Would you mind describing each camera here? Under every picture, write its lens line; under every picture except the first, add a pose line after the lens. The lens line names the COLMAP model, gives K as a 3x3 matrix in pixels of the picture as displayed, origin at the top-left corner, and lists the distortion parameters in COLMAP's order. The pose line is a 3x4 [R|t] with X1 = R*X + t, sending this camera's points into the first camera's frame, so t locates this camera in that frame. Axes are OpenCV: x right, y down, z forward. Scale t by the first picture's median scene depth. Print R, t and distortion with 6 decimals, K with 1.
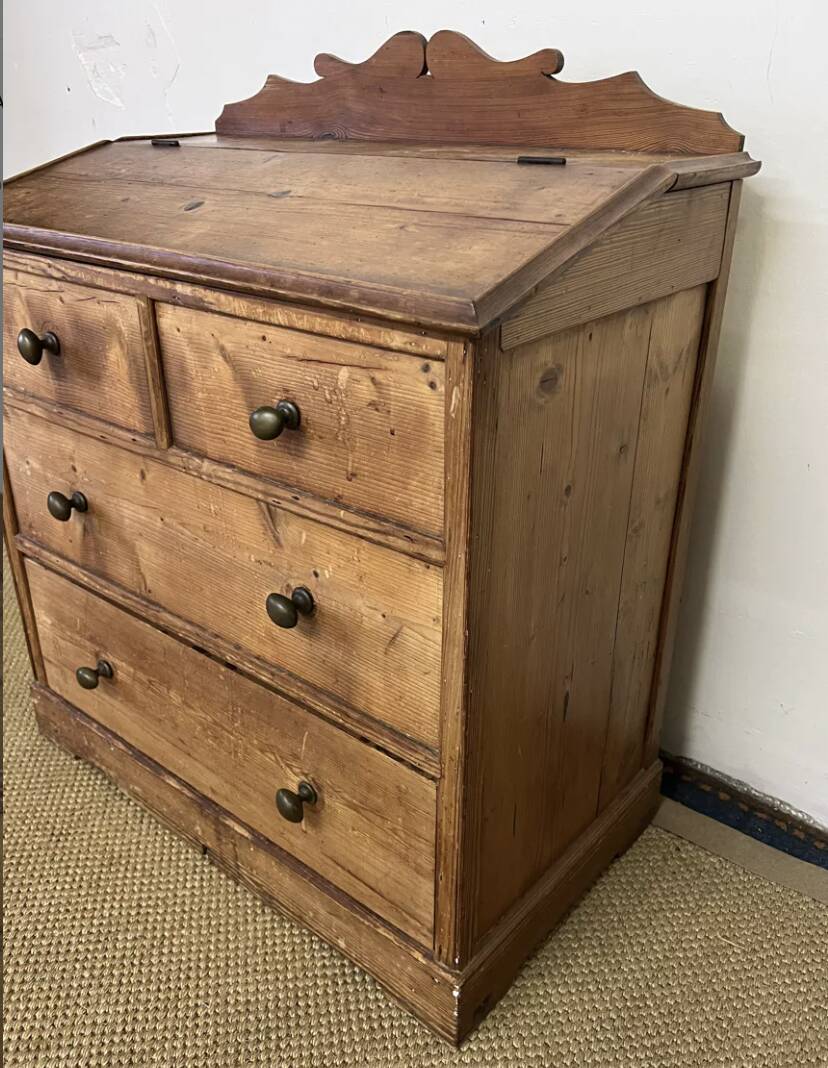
lens RADIAL K [[916.3, 0, 412.9], [0, 916.3, 544.9], [0, 0, 1]] dist [0.105215, -0.218477]
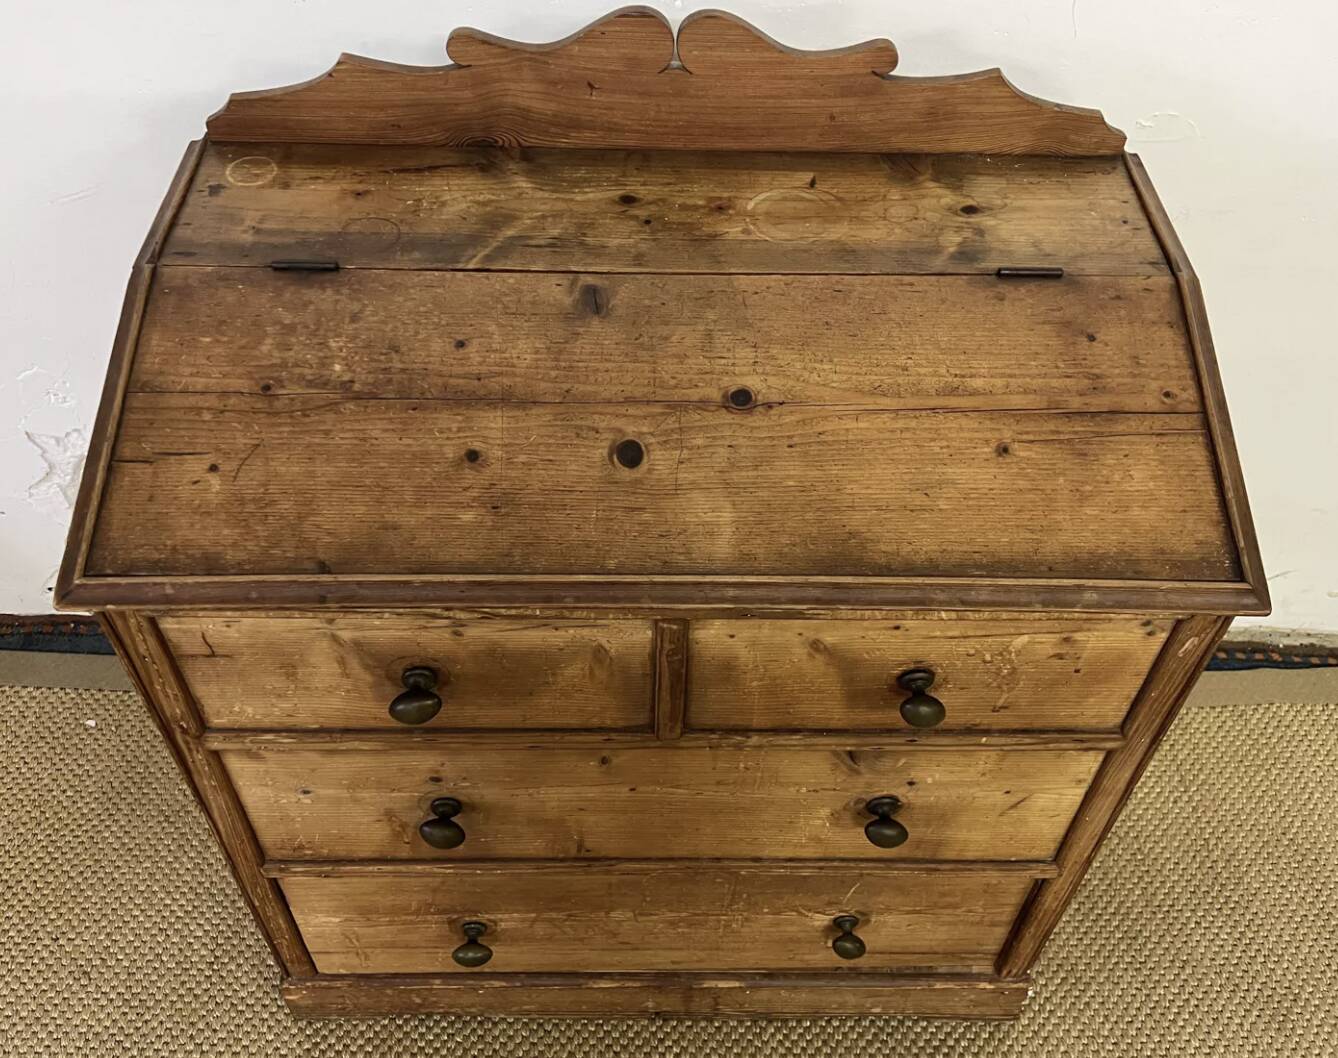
lens RADIAL K [[1219.6, 0, 674.3], [0, 1219.6, 548.6], [0, 0, 1]] dist [0.116956, -0.254275]
pose [[0.757845, -0.472339, 0.450075, -0.659730], [0.262861, 0.852421, 0.451977, -0.710479], [-0.597139, -0.224221, 0.770162, 0.236564]]
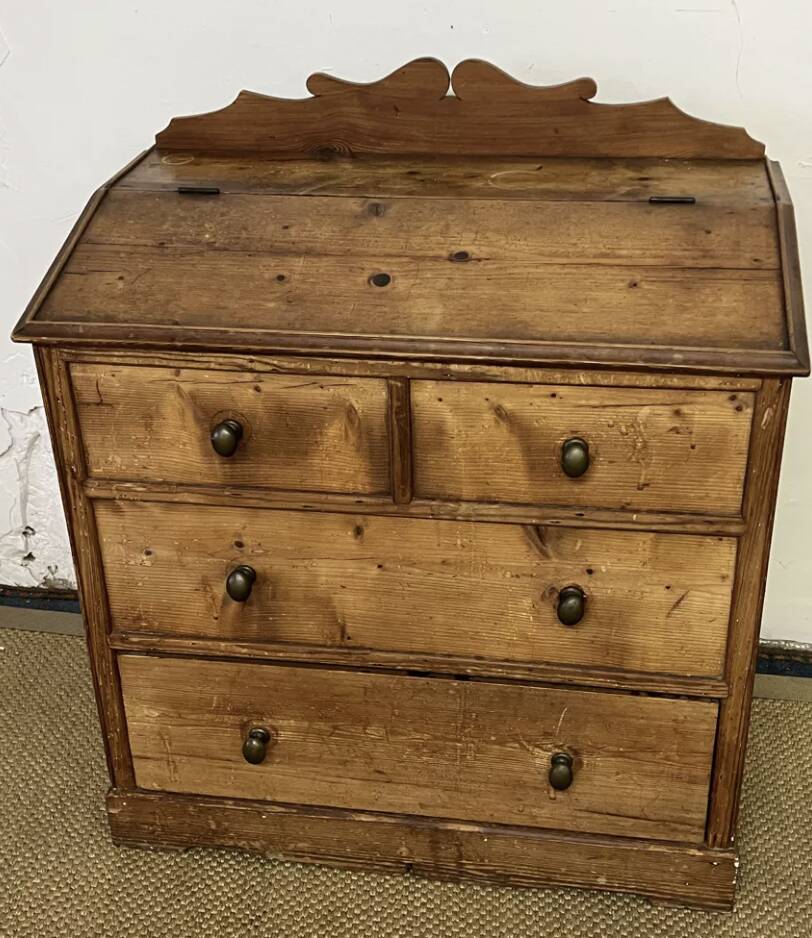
lens RADIAL K [[1259.9, 0, 410.7], [0, 1259.9, 460.0], [0, 0, 1]] dist [0.211653, -0.660446]
pose [[0.856836, -0.261883, 0.444127, -0.907416], [0.246012, 0.964678, 0.094208, -0.290206], [-0.453111, 0.028540, 0.890997, -0.321921]]
